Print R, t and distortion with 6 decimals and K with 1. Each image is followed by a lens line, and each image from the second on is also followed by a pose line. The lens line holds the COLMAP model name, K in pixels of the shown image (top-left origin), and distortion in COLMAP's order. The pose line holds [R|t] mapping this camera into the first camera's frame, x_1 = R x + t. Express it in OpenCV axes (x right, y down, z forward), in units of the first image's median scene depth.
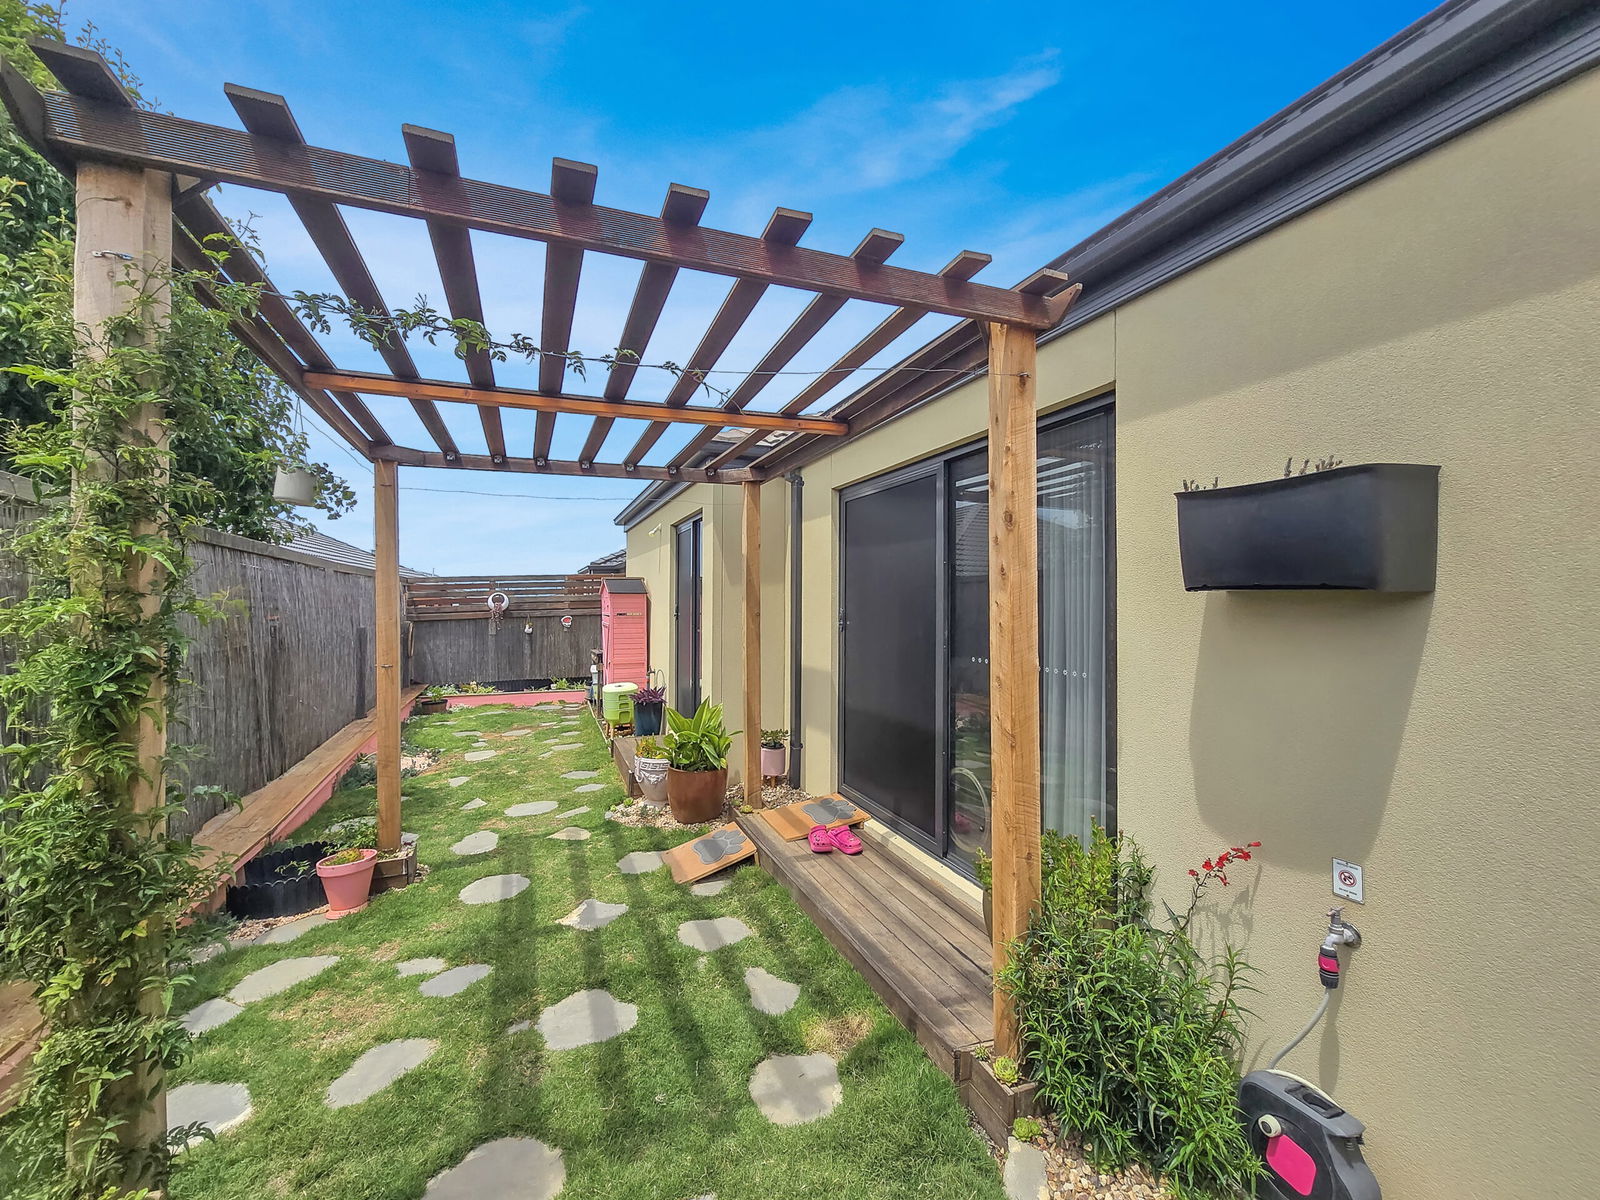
lens RADIAL K [[673.4, 0, 798.7], [0, 673.4, 600.1], [0, 0, 1]] dist [-0.000923, 0.000364]
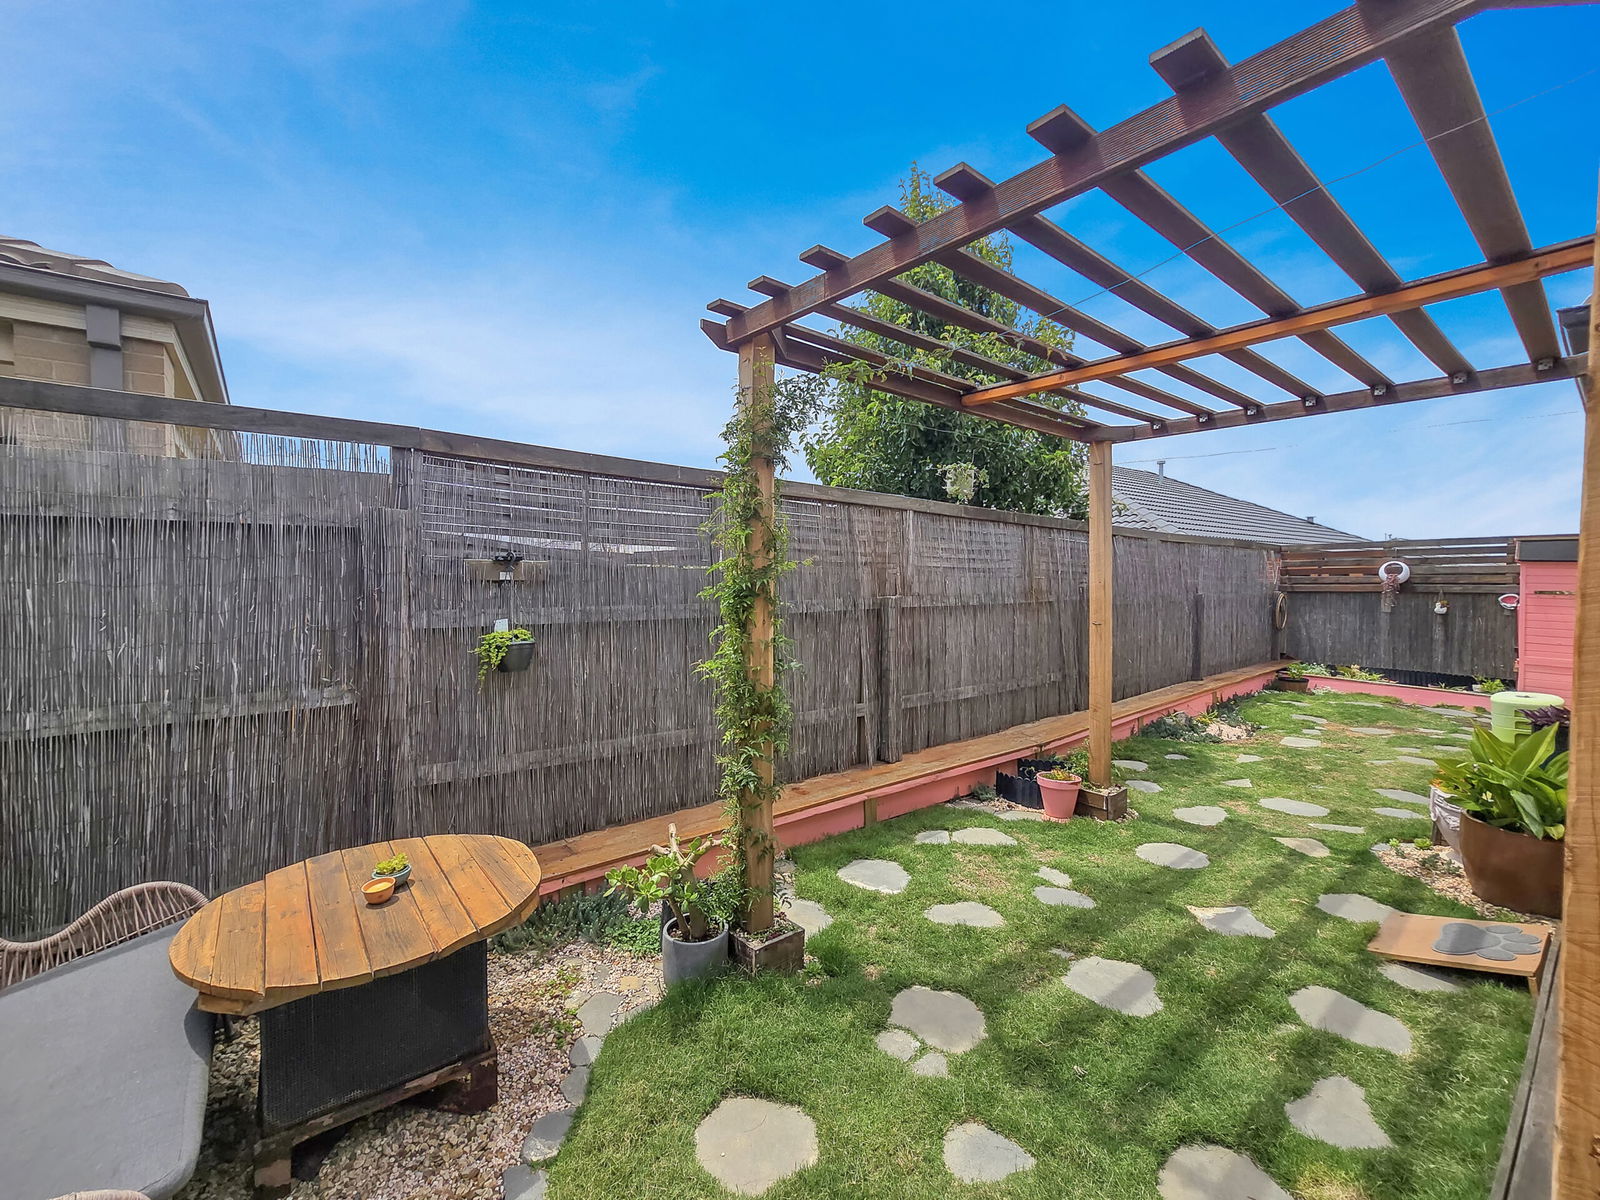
lens RADIAL K [[673.4, 0, 798.7], [0, 673.4, 600.1], [0, 0, 1]] dist [-0.000923, 0.000364]
pose [[0.302804, 0.055086, -0.951460, 0.312658], [-0.012894, 0.998474, 0.053704, 0.003820], [0.952966, -0.003994, 0.303052, 0.173436]]
